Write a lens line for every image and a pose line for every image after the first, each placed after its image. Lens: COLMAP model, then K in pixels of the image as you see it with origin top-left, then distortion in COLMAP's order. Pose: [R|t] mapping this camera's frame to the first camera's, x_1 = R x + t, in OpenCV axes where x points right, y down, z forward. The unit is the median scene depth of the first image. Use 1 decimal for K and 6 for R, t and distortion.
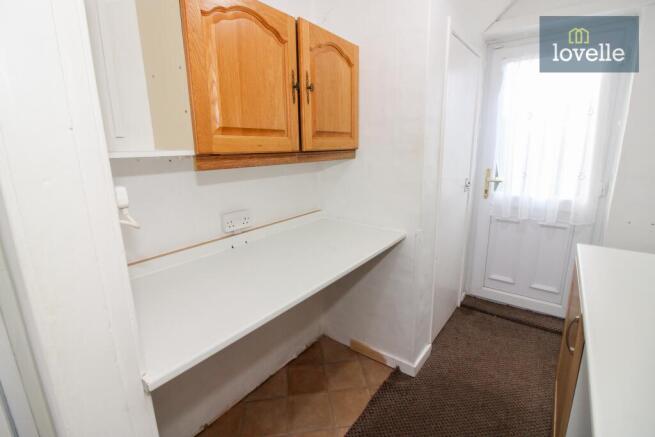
lens RADIAL K [[323.7, 0, 327.5], [0, 323.7, 218.5], [0, 0, 1]] dist [-0.000453, 0.000080]
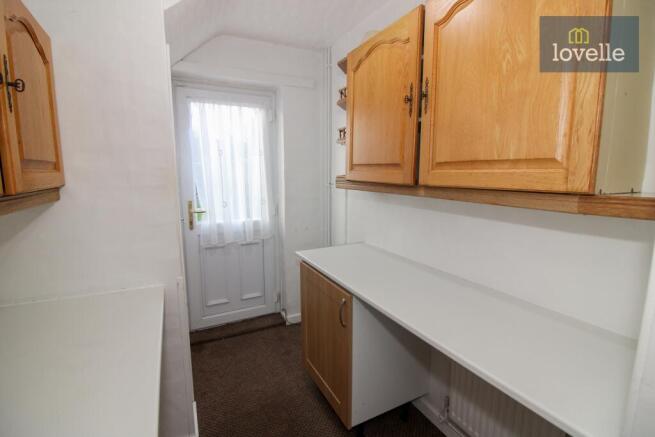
lens RADIAL K [[317.6, 0, 327.5], [0, 317.6, 218.5], [0, 0, 1]] dist [-0.000828, -0.000249]
pose [[0.443846, -0.130135, 0.886603, -0.206792], [0.215182, 0.975928, 0.035523, -0.044794], [-0.869883, 0.175015, 0.461165, 0.184796]]
